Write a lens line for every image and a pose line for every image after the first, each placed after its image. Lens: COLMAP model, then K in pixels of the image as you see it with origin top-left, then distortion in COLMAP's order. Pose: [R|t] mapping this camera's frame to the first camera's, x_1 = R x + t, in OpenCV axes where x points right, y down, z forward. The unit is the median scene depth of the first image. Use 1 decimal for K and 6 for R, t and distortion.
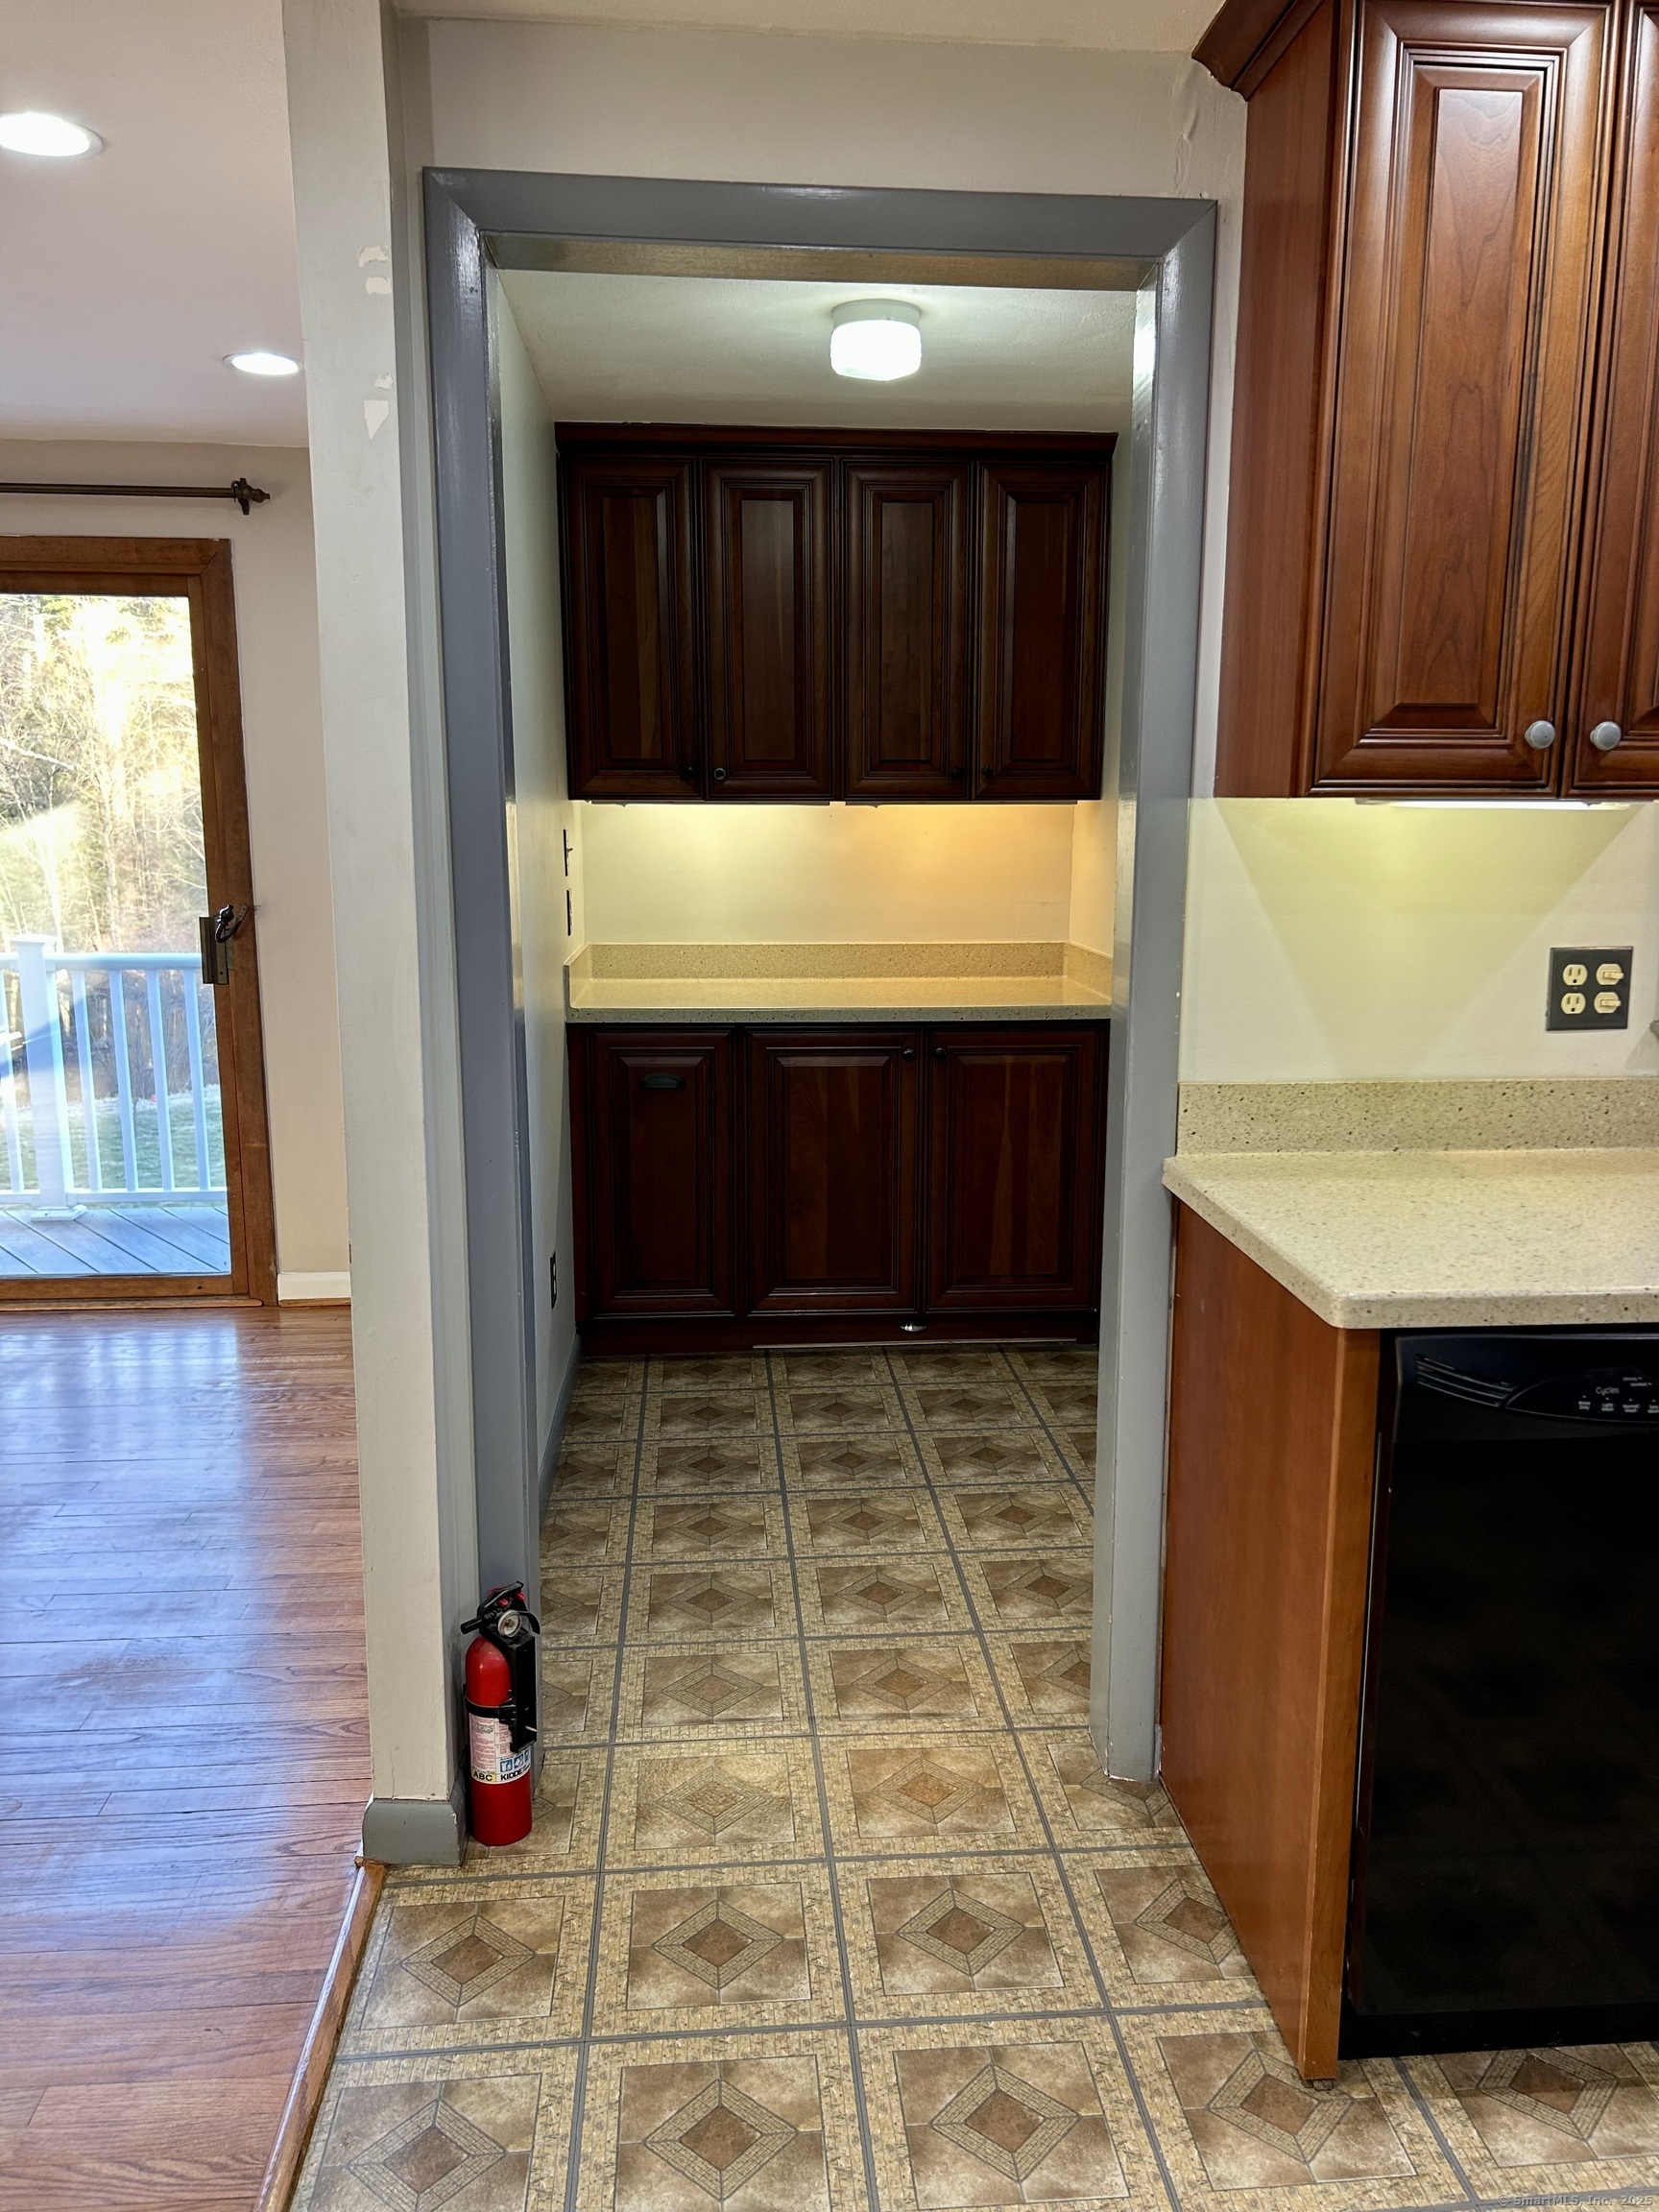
lens RADIAL K [[1652.1, 0, 826.5], [0, 1652.1, 1142.1], [0, 0, 1]] dist [0.001814, 0.000082]
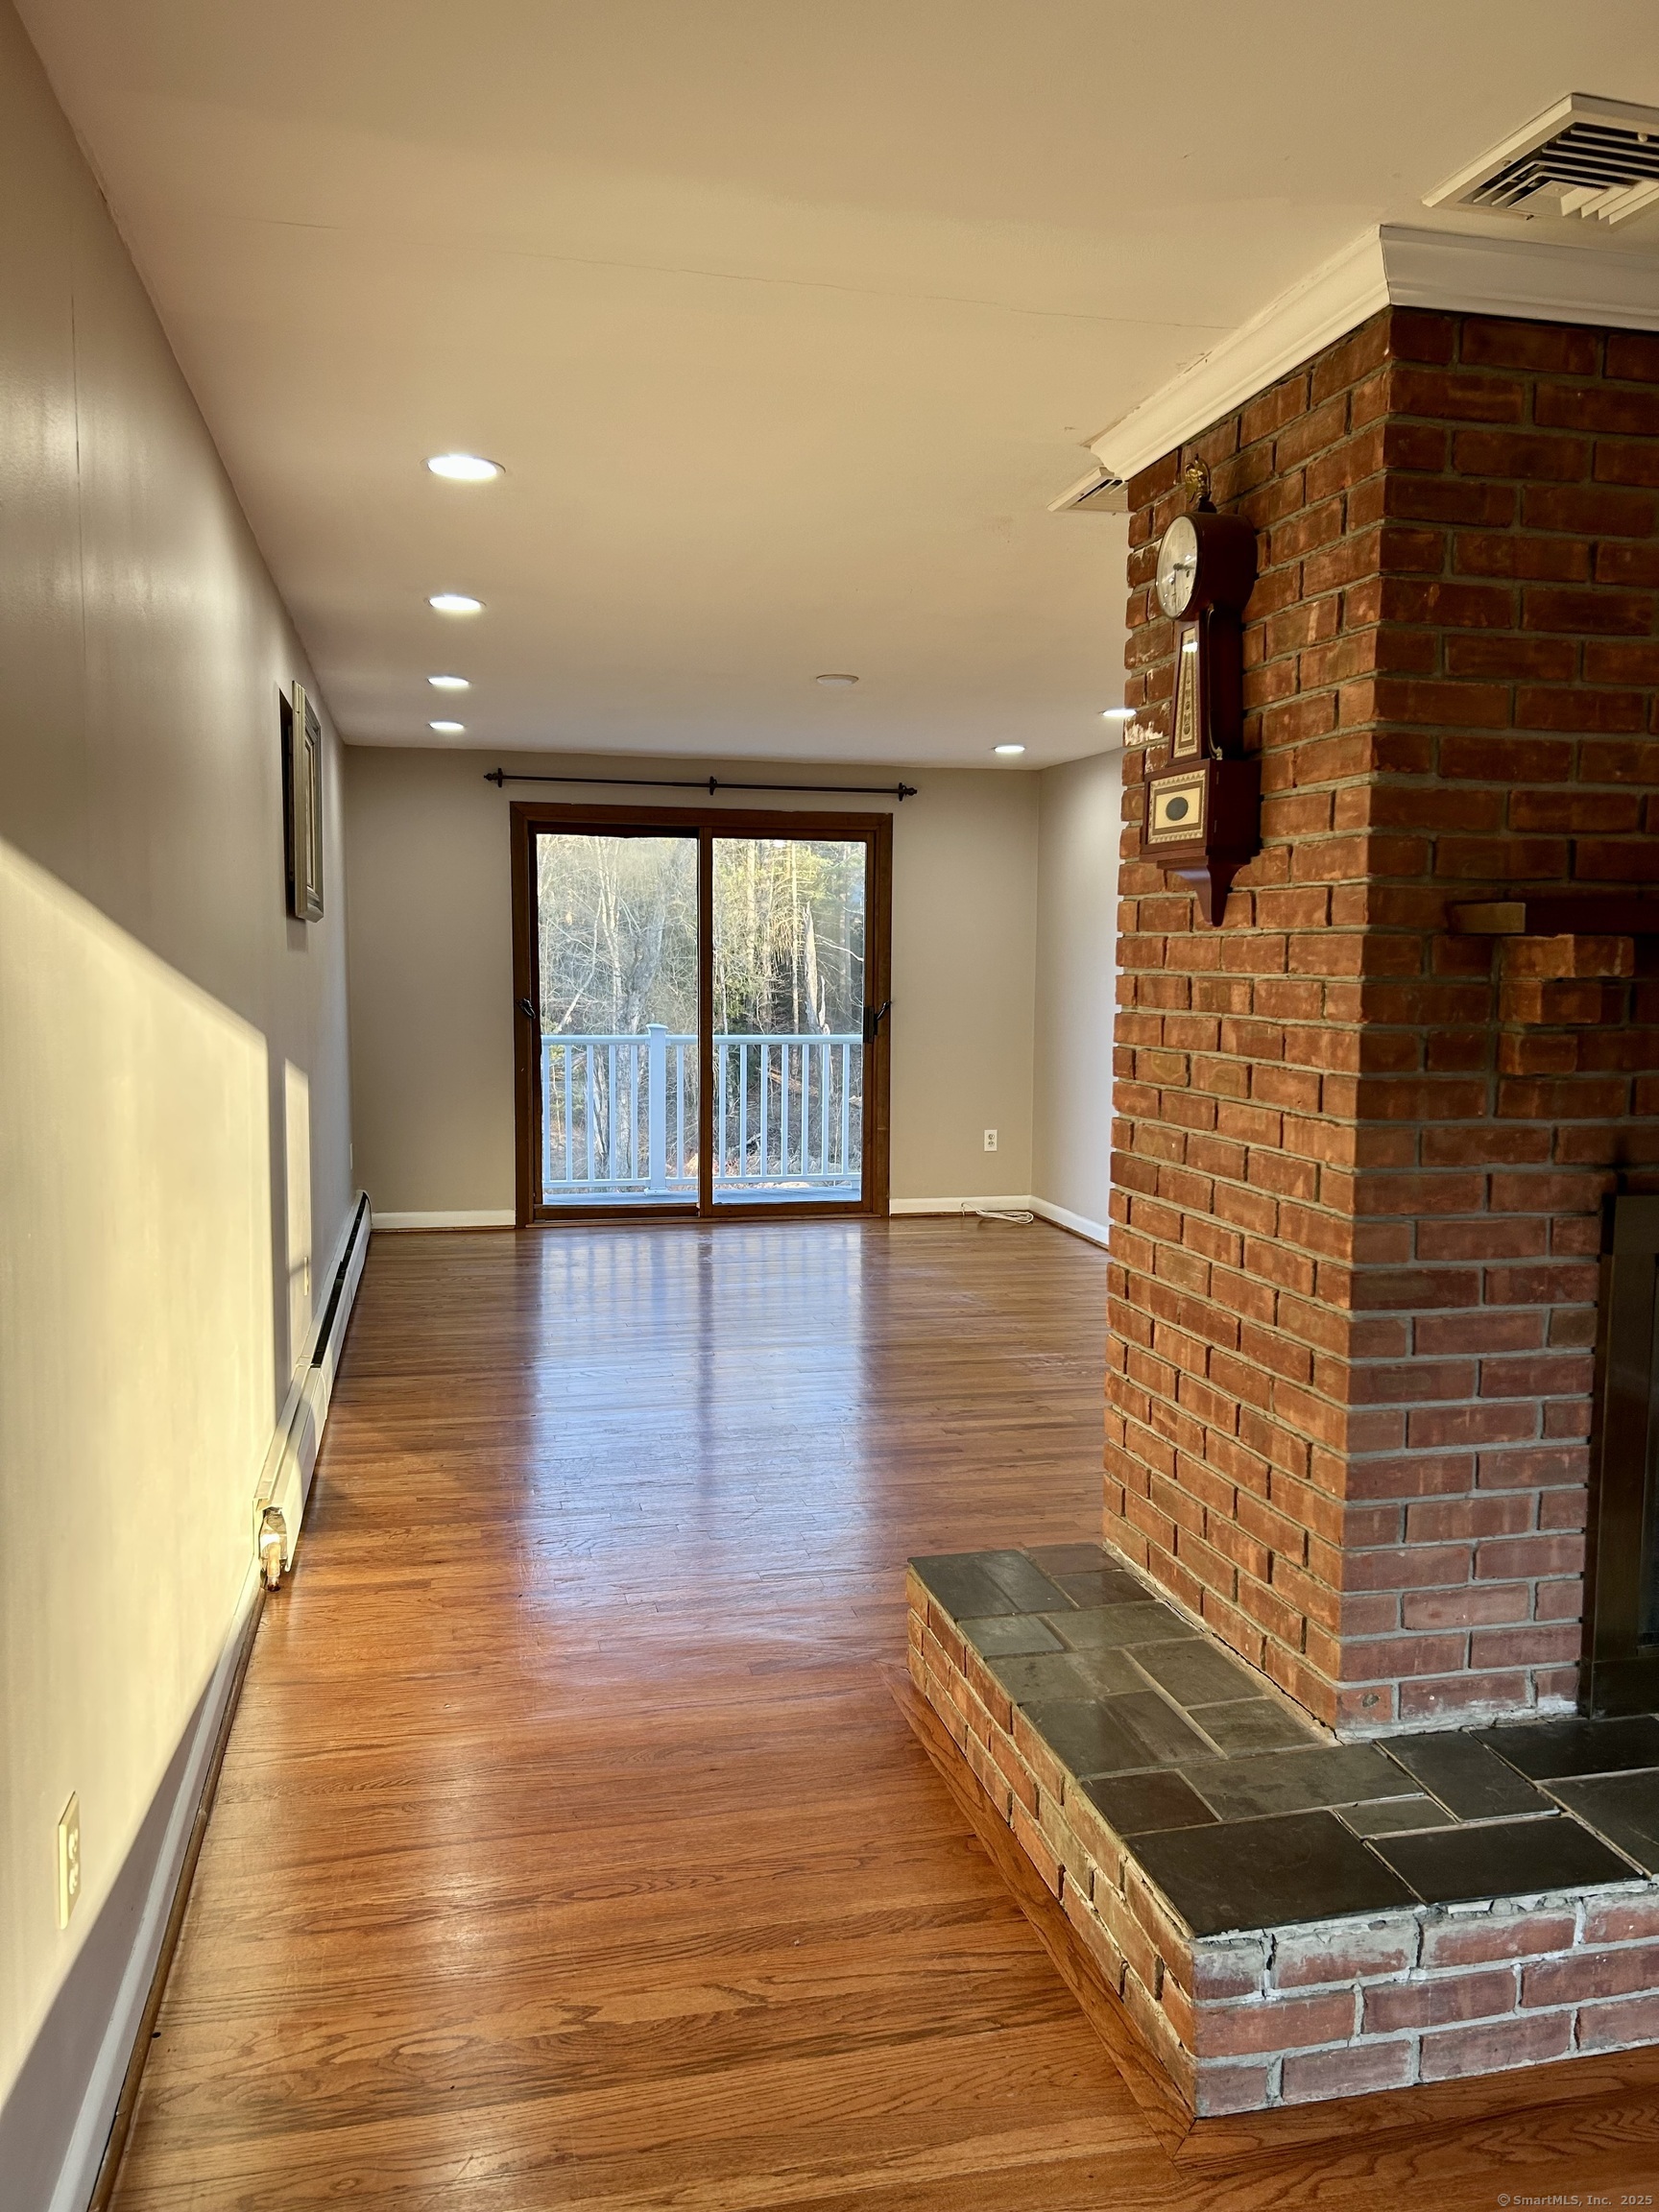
lens RADIAL K [[1662.9, 0, 829.5], [0, 1662.9, 1106.0], [0, 0, 1]] dist [0.105041, 0.000737]
pose [[0.989585, -0.010713, 0.143551, -0.719683], [0.025369, 0.994598, -0.100659, 0.175324], [-0.141697, 0.103252, 0.984510, -0.891564]]
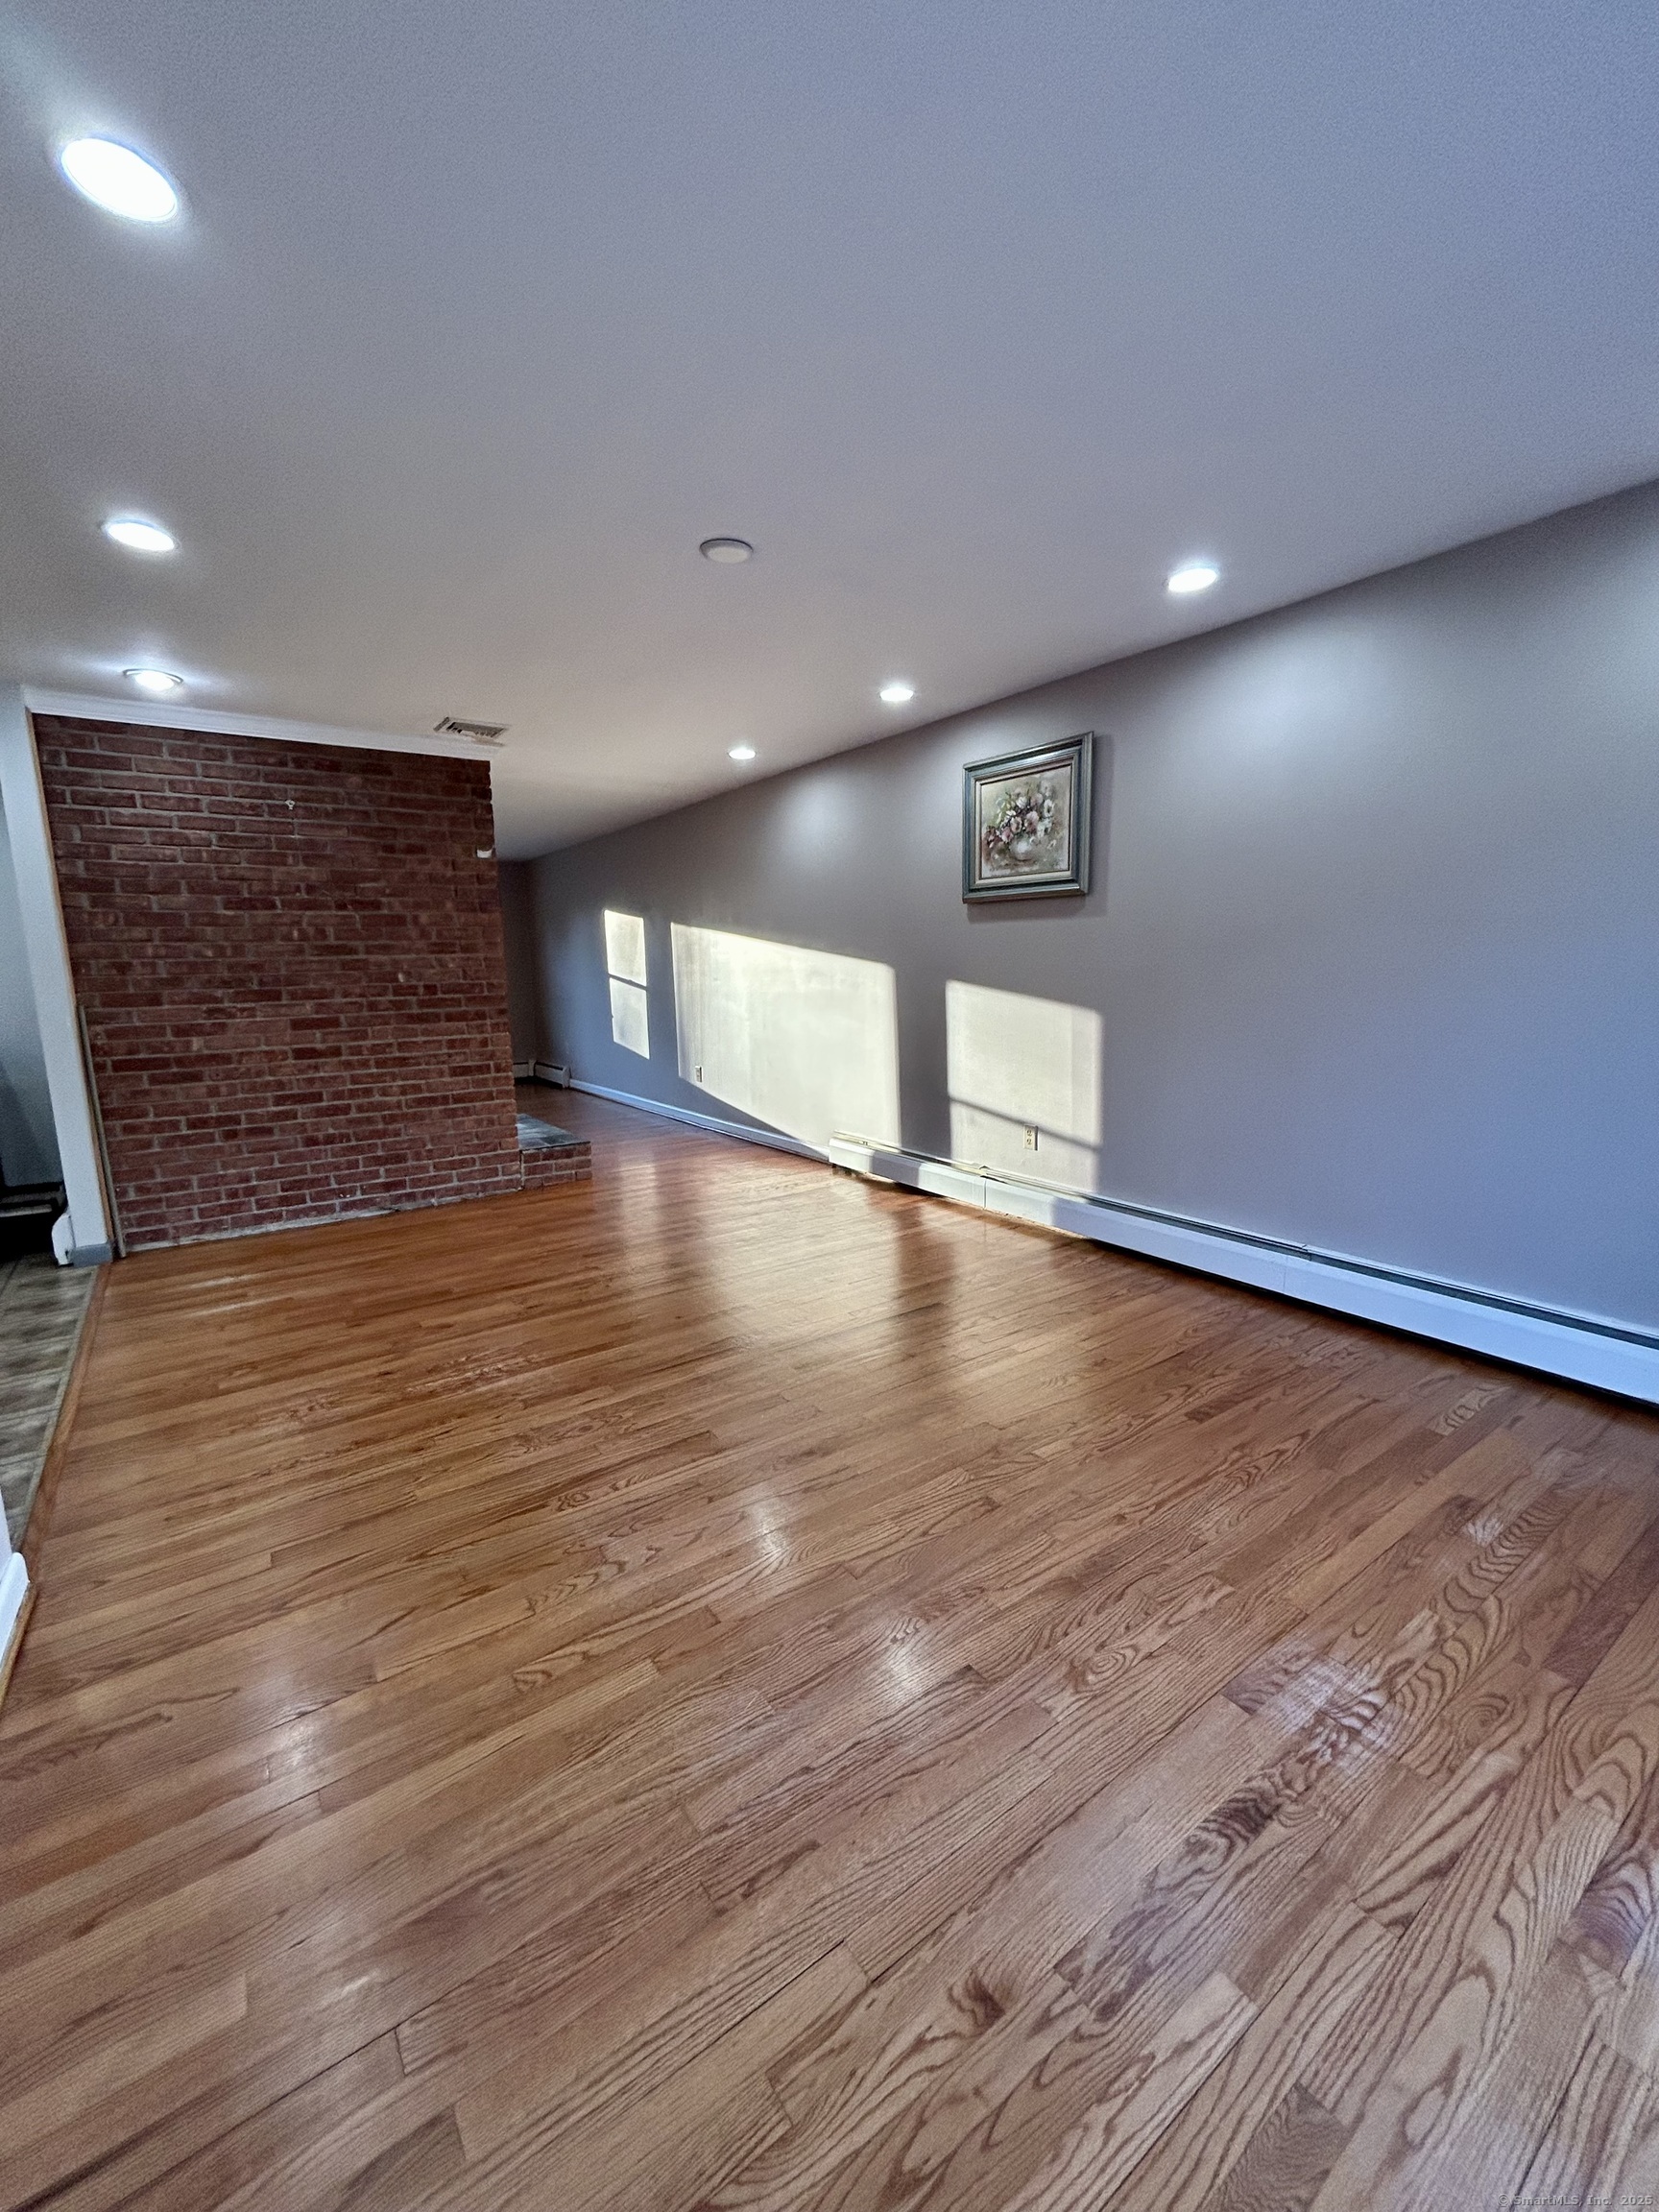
lens RADIAL K [[899.1, 0, 832.2], [0, 899.1, 1107.6], [0, 0, 1]] dist [-0.001709, -0.000822]
pose [[-0.862591, 0.093820, -0.497126, -0.268186], [-0.084023, 0.942437, 0.323654, -0.151105], [0.498876, 0.320952, -0.805055, 0.964096]]
